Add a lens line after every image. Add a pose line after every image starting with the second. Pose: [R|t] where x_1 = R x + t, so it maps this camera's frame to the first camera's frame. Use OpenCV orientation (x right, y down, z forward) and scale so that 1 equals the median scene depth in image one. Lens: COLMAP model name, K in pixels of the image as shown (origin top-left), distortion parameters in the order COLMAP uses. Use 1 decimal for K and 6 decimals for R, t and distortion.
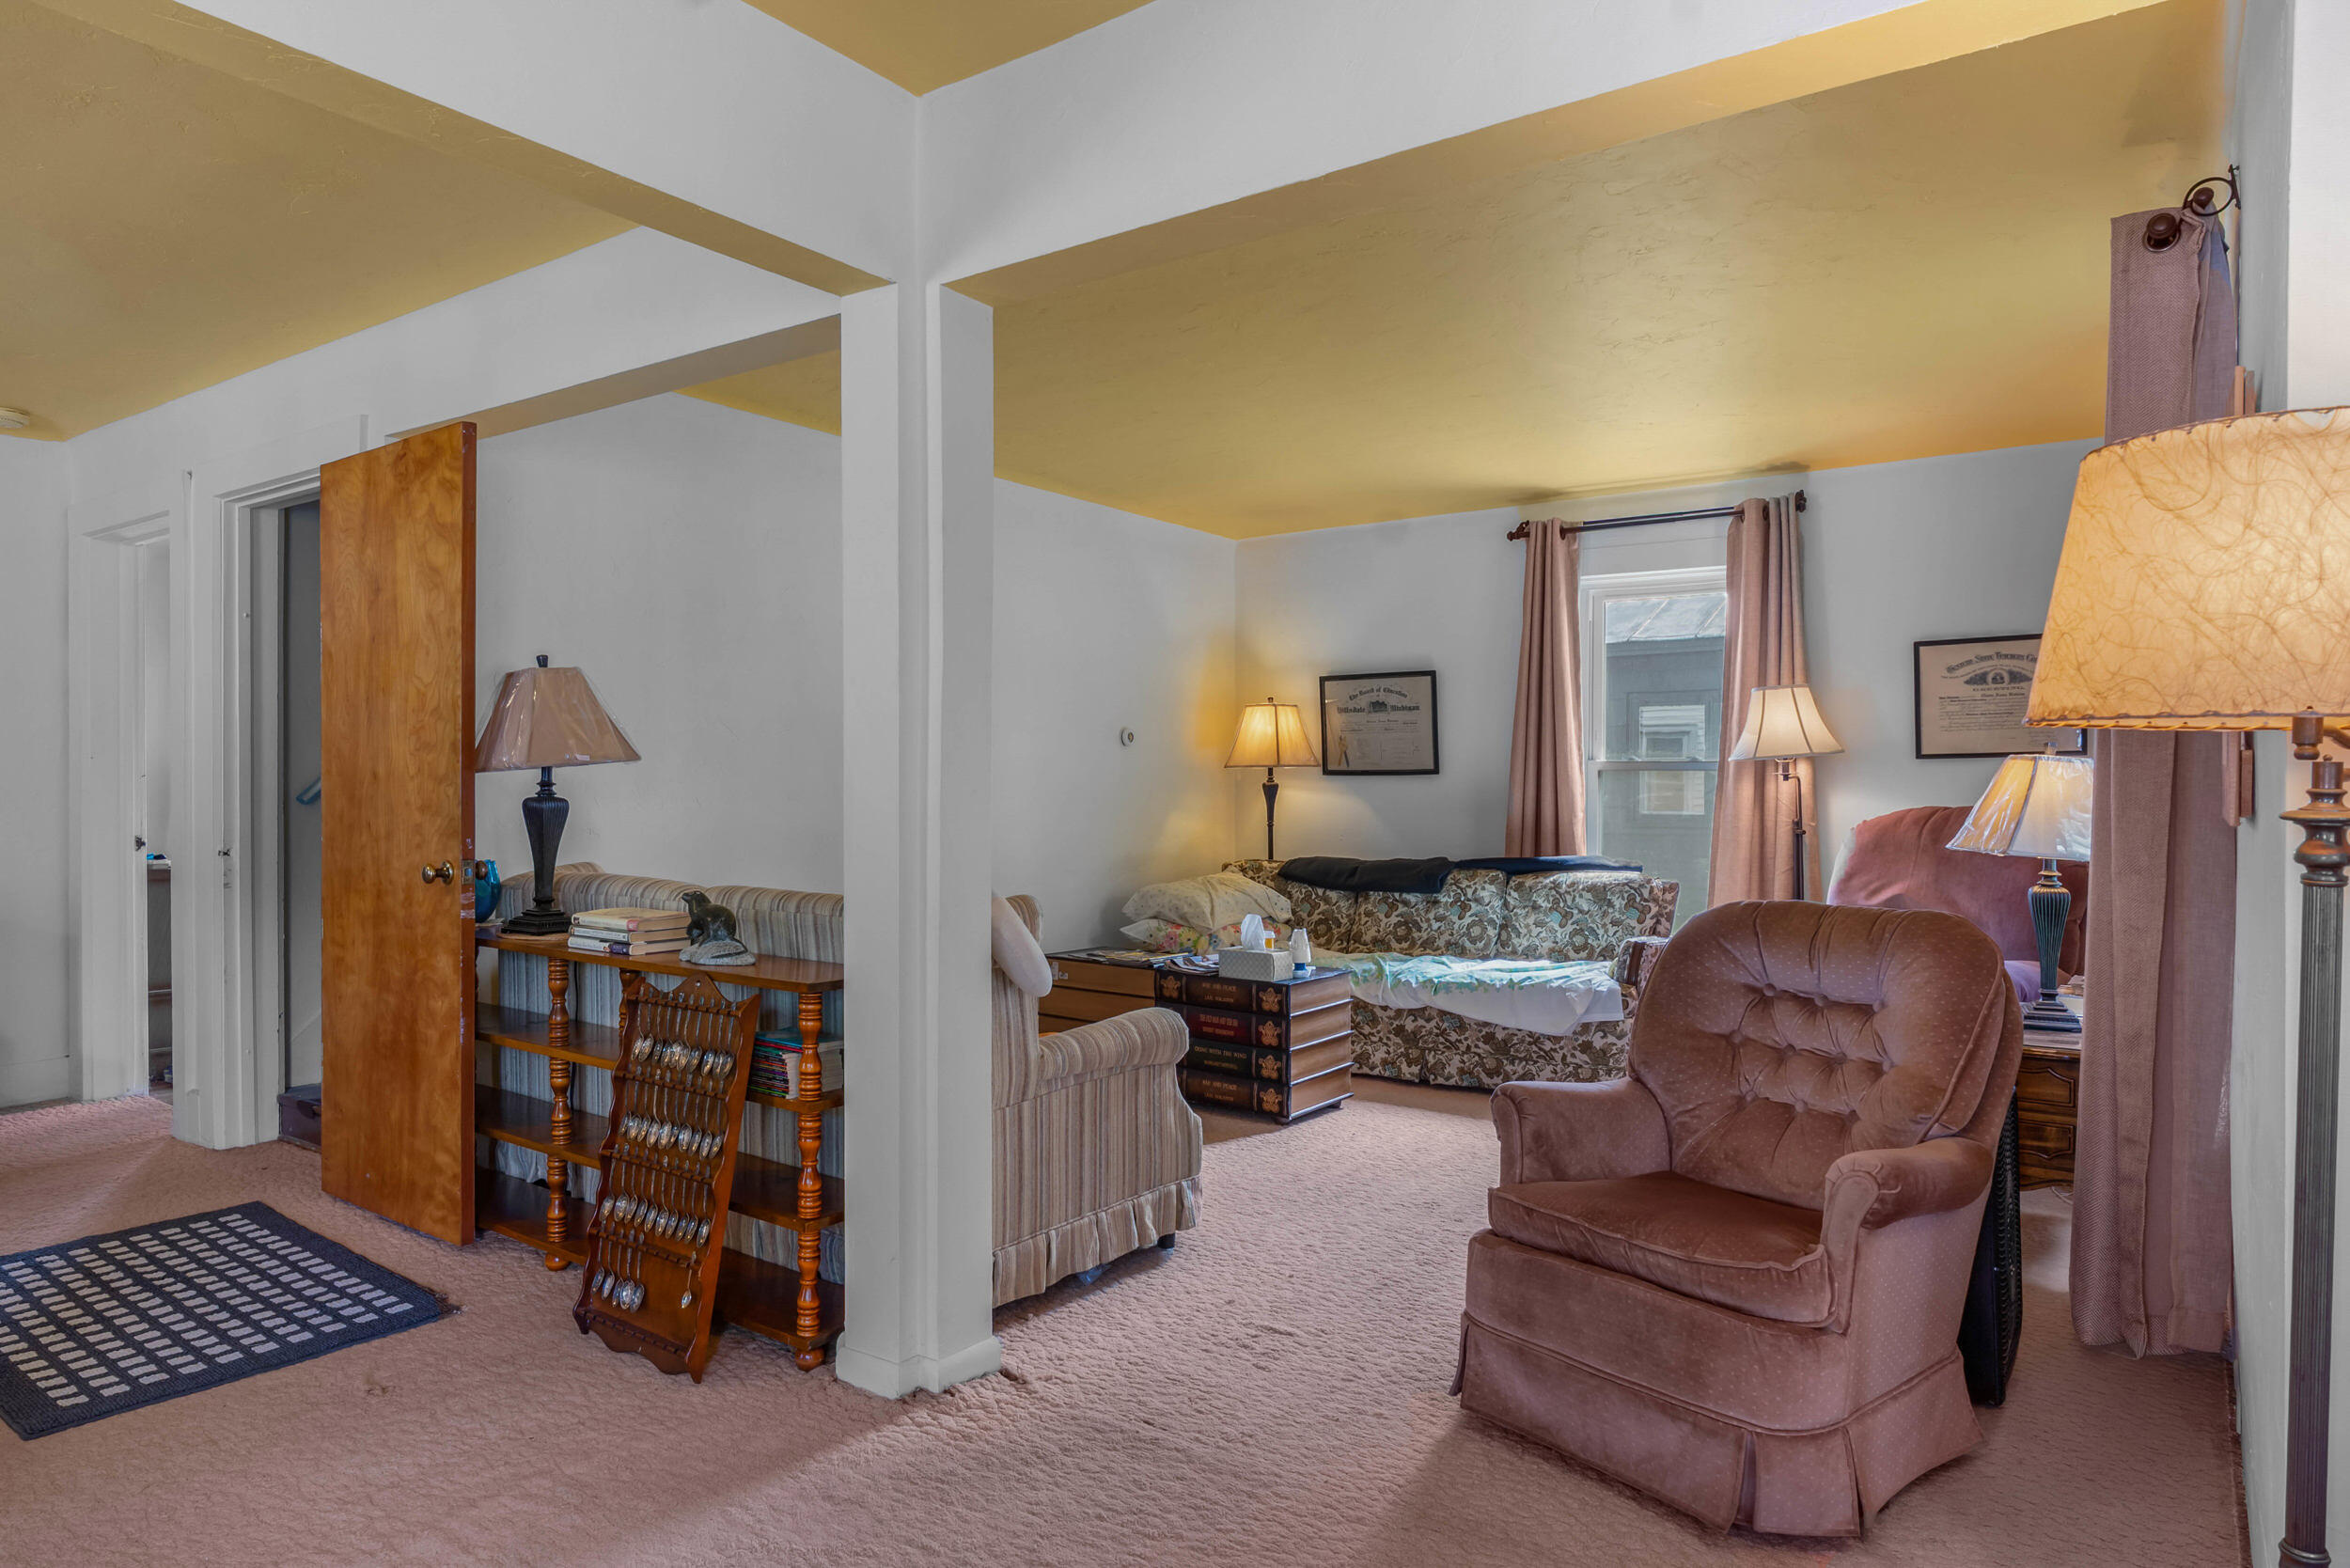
lens RADIAL K [[1416.0, 0, 1171.6], [0, 1416.0, 792.2], [0, 0, 1]] dist [-0.014127, -0.001411]
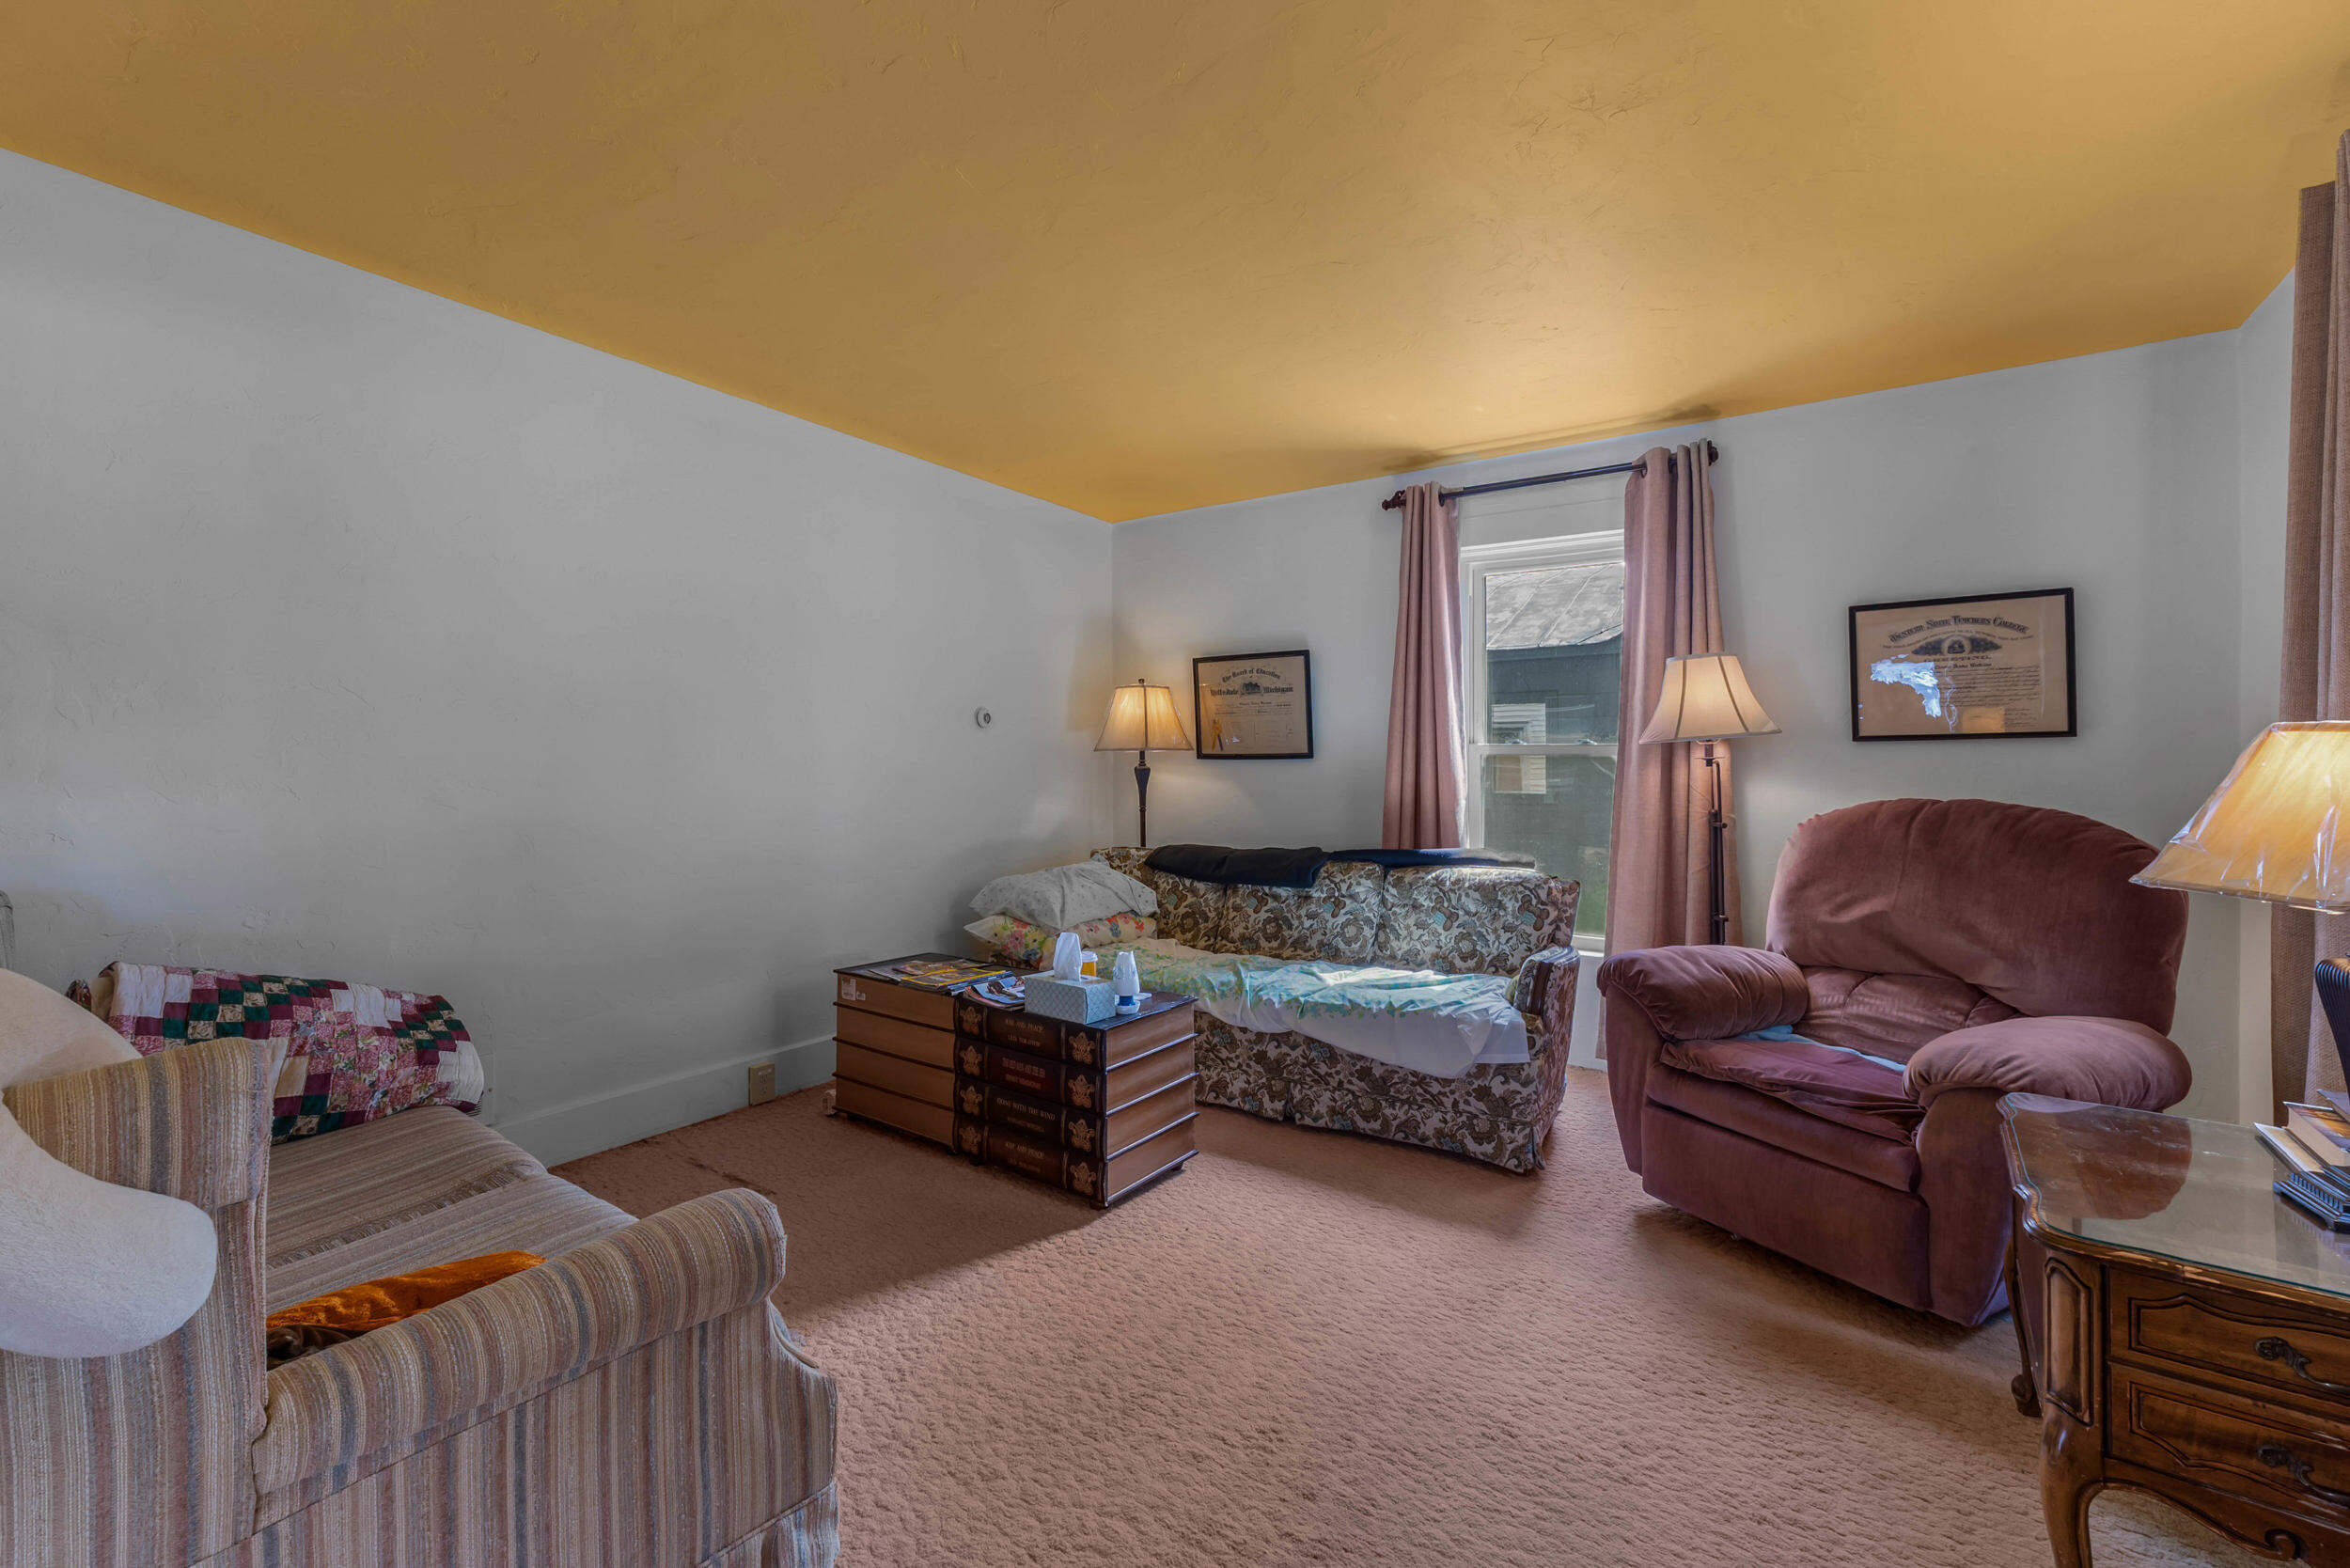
lens RADIAL K [[1008.9, 0, 1169.0], [0, 1008.9, 726.6], [0, 0, 1]] dist [0.000534, 0.000127]
pose [[0.999754, 0.002946, 0.022003, 0.087942], [-0.001965, 0.999009, -0.044457, -0.004042], [-0.022113, 0.044403, 0.998769, 0.367560]]
